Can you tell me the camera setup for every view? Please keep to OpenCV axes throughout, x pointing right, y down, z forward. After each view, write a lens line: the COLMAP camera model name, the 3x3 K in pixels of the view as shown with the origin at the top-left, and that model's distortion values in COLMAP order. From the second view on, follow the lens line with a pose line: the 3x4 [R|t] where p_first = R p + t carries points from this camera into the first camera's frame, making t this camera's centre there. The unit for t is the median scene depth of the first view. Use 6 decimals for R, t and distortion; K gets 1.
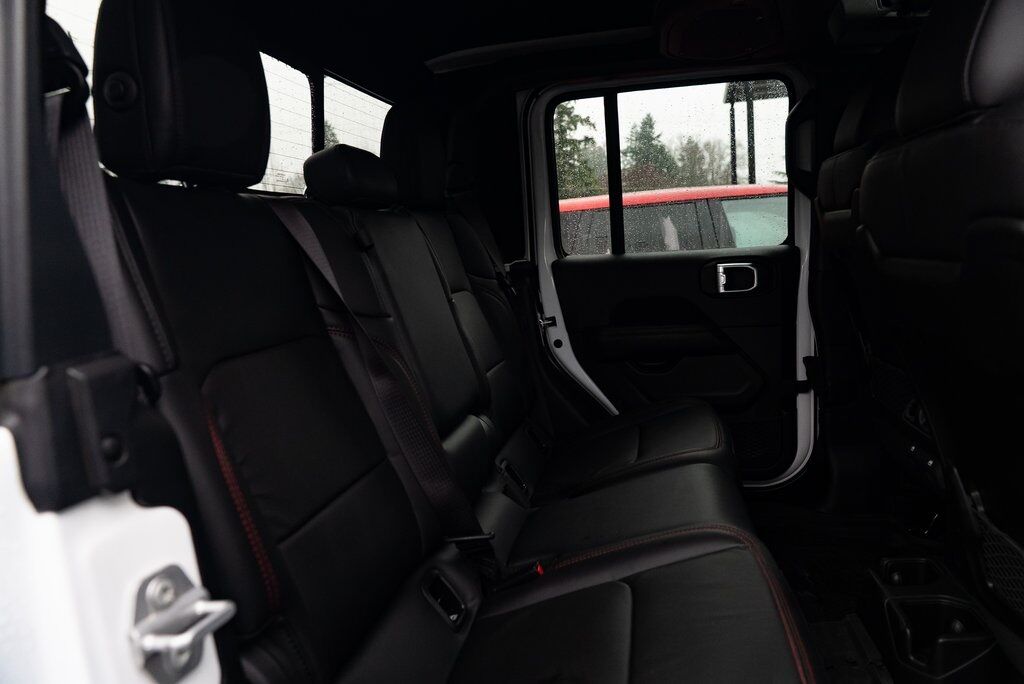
lens RADIAL K [[704.2, 0, 513.8], [0, 704.2, 343.9], [0, 0, 1]] dist [-0.025556, 0.016750]
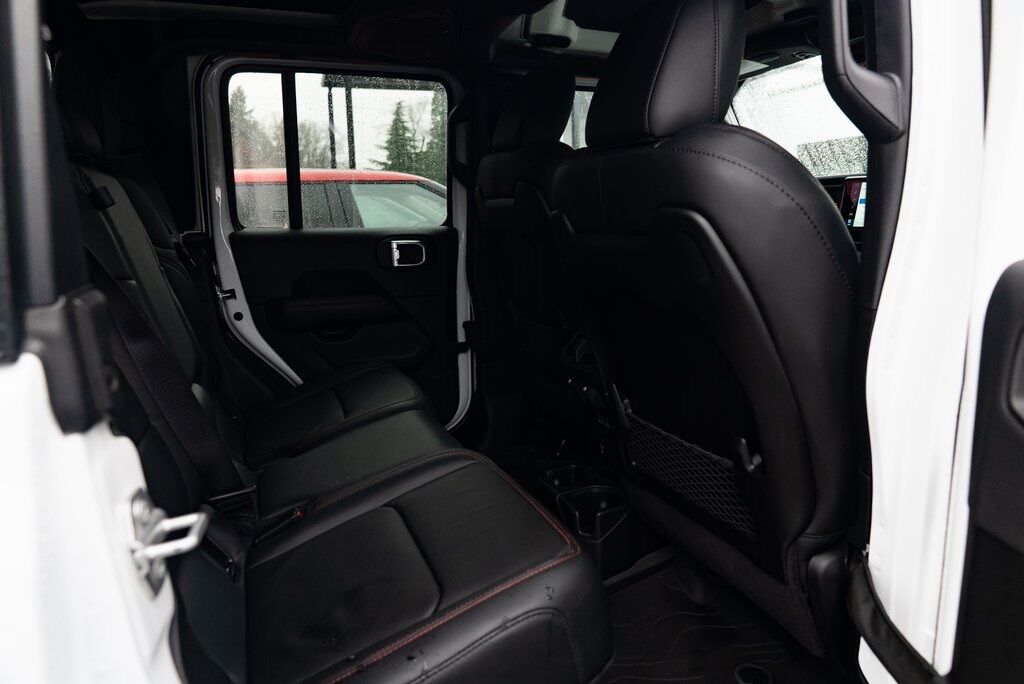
lens RADIAL K [[704.2, 0, 517.4], [0, 704.2, 339.4], [0, 0, 1]] dist [-0.025556, 0.016750]
pose [[0.847330, -0.041392, 0.529452, -0.138402], [0.032279, 0.999129, 0.026451, 0.019653], [-0.530085, -0.005323, 0.847927, -0.053361]]
